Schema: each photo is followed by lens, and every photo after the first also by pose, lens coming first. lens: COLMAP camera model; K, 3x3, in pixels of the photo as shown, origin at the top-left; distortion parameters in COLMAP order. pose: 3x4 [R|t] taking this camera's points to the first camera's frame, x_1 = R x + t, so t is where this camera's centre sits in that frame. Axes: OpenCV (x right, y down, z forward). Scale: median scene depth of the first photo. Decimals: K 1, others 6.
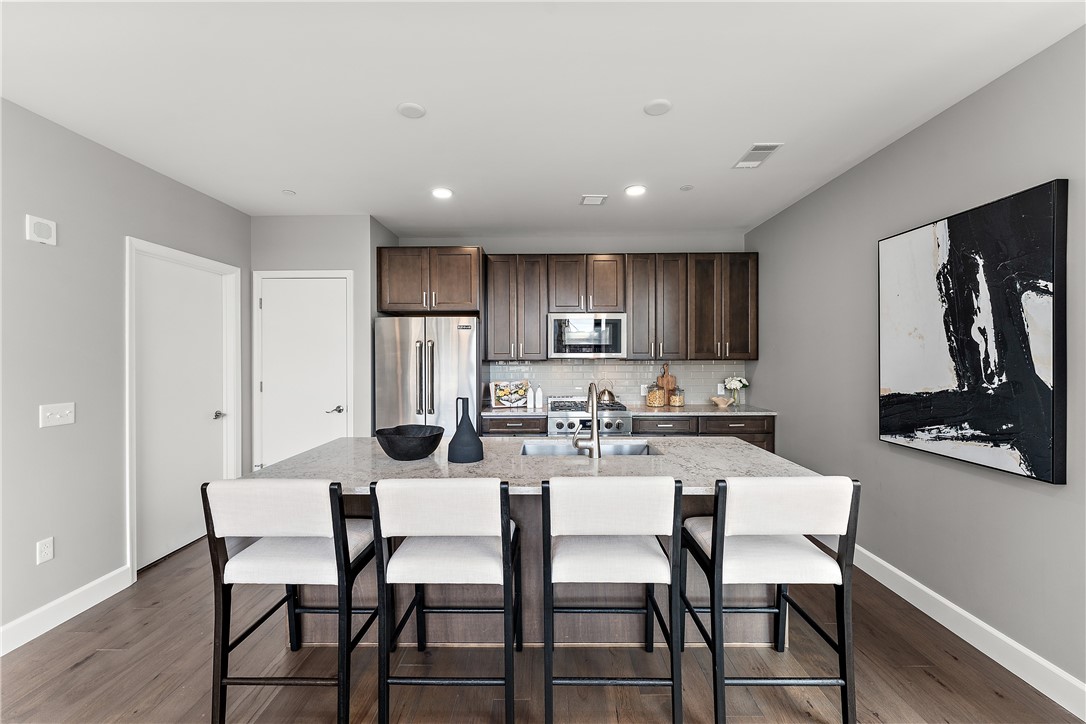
lens RADIAL K [[433.0, 0, 542.1], [0, 433.0, 358.7], [0, 0, 1]] dist [0.001136, 0.000072]
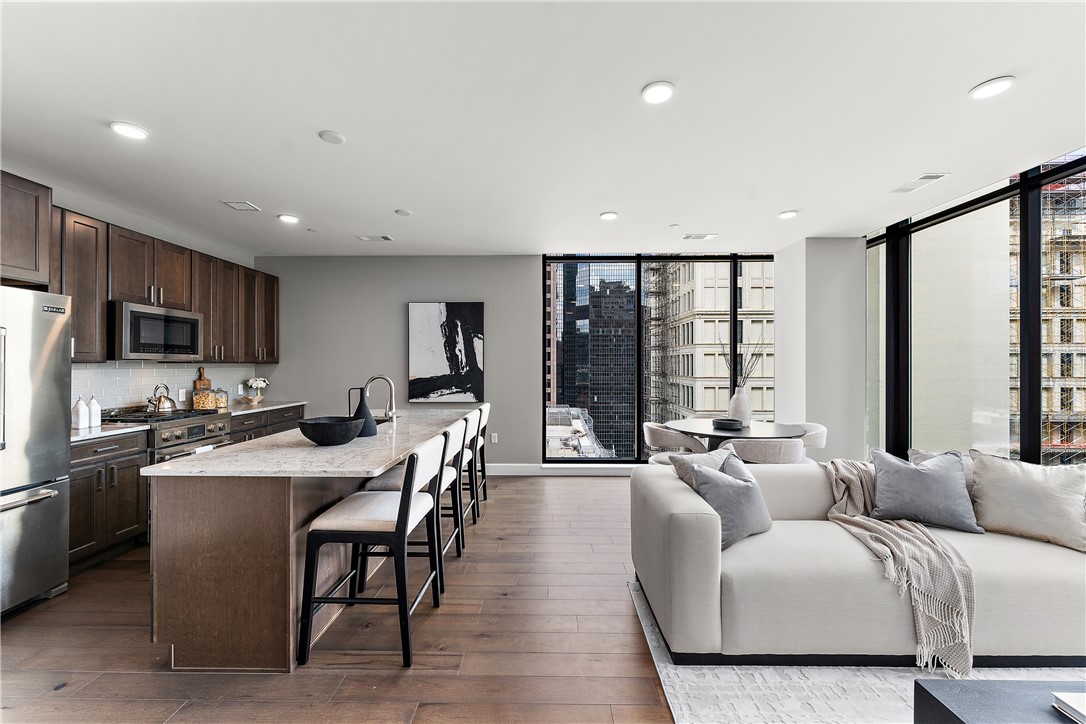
lens RADIAL K [[430.4, 0, 542.0], [0, 430.4, 364.6], [0, 0, 1]] dist [-0.000389, 0.000034]
pose [[0.003767, 0.002510, 0.999990, -1.167532], [0.005520, 0.999982, -0.002531, 0.022640], [-0.999978, 0.005530, 0.003753, 0.371303]]
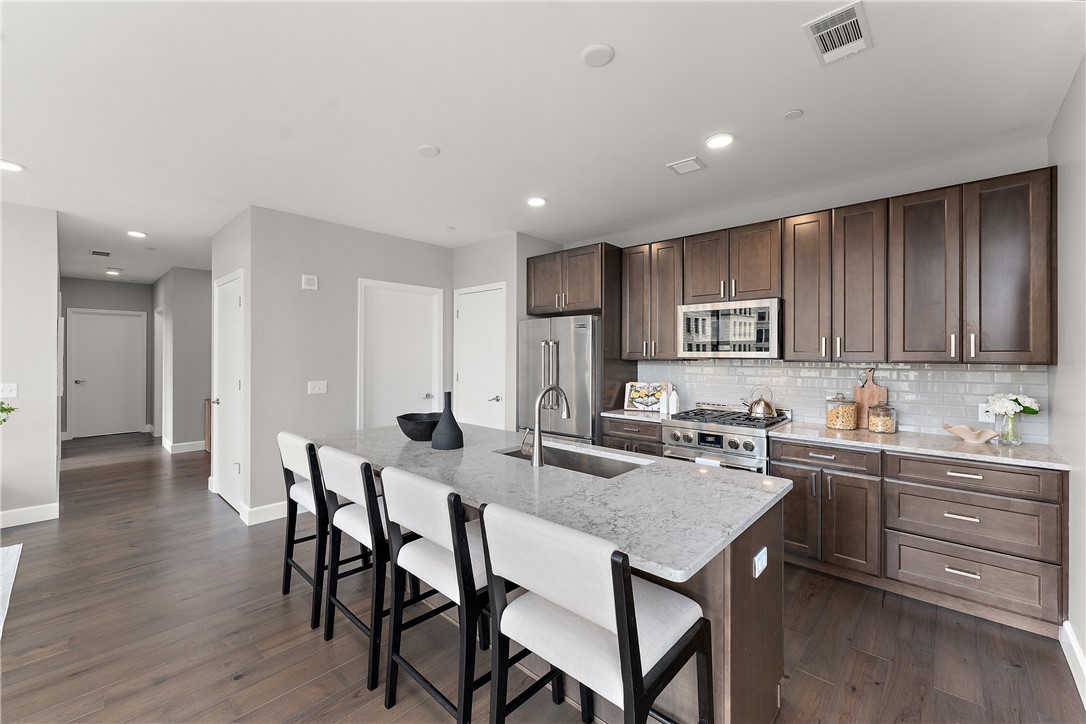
lens RADIAL K [[440.6, 0, 539.2], [0, 440.6, 352.4], [0, 0, 1]] dist [0.001796, 0.000065]
pose [[0.739943, 0.001274, -0.672669, 0.617690], [-0.008138, 0.999942, -0.007057, -0.004555], [0.672621, 0.010696, 0.739910, 0.252722]]
